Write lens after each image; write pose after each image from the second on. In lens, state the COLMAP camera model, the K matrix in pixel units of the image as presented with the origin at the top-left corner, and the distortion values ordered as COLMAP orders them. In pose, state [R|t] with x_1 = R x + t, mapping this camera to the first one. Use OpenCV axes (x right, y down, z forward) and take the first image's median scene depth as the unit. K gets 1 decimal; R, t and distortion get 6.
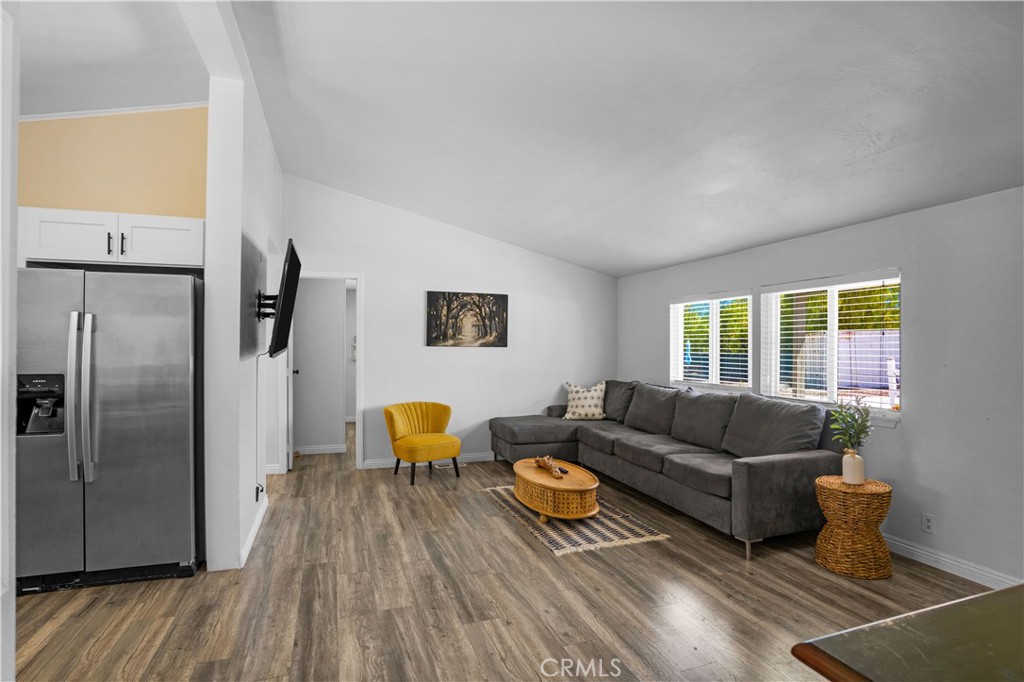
lens RADIAL K [[526.6, 0, 512.0], [0, 526.6, 341.0], [0, 0, 1]] dist [-0.024879, 0.000368]
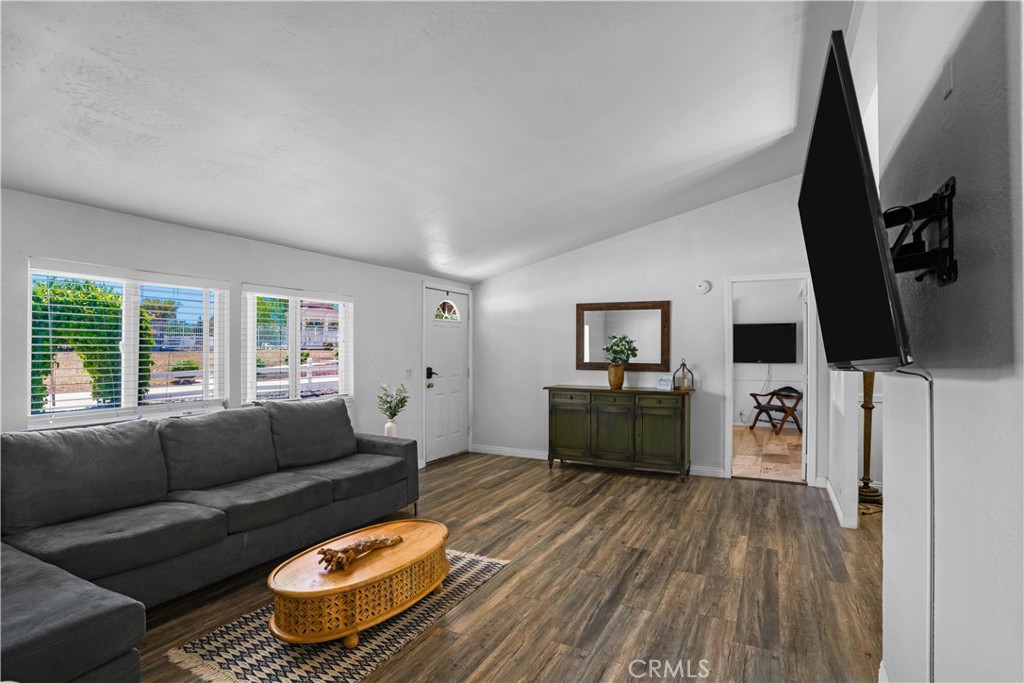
lens RADIAL K [[517.1, 0, 514.6], [0, 517.1, 341.3], [0, 0, 1]] dist [-0.085769, 0.040622]
pose [[-0.698537, 0.017135, 0.715368, -0.680883], [-0.005417, 0.999558, -0.029232, 0.027167], [-0.715553, -0.024295, -0.698136, 1.860566]]
